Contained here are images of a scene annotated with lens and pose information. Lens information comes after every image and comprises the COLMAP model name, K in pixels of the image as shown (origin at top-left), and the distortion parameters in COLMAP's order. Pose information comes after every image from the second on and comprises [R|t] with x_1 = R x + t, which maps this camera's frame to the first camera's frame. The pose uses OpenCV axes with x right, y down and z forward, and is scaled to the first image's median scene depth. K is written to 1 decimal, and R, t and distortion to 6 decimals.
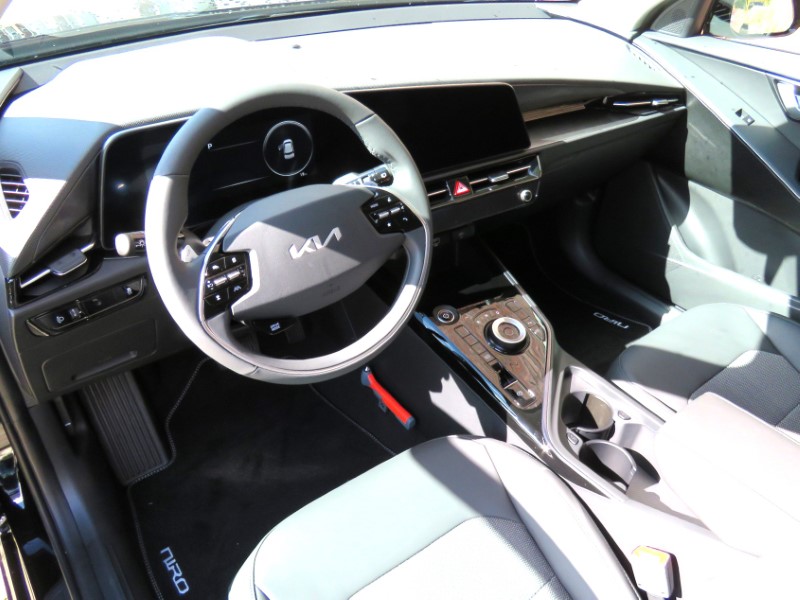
lens RADIAL K [[652.7, 0, 398.5], [0, 652.7, 294.0], [0, 0, 1]] dist [-0.009302, -0.013547]
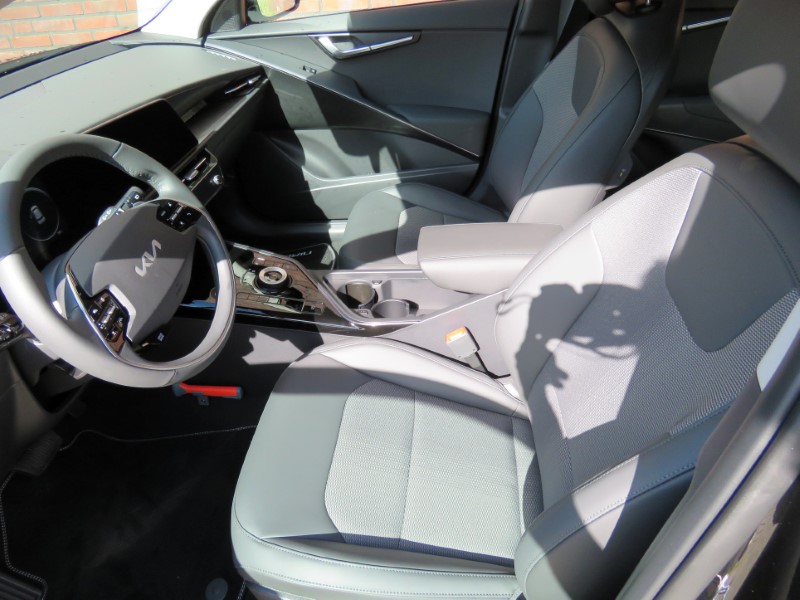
lens RADIAL K [[580.9, 0, 400.7], [0, 580.9, 300.1], [0, 0, 1]] dist [-0.021697, -0.005566]
pose [[0.663300, -0.516508, 0.541528, -0.308251], [0.508849, 0.841887, 0.179717, 0.019979], [-0.548730, 0.156350, 0.821249, -0.048327]]
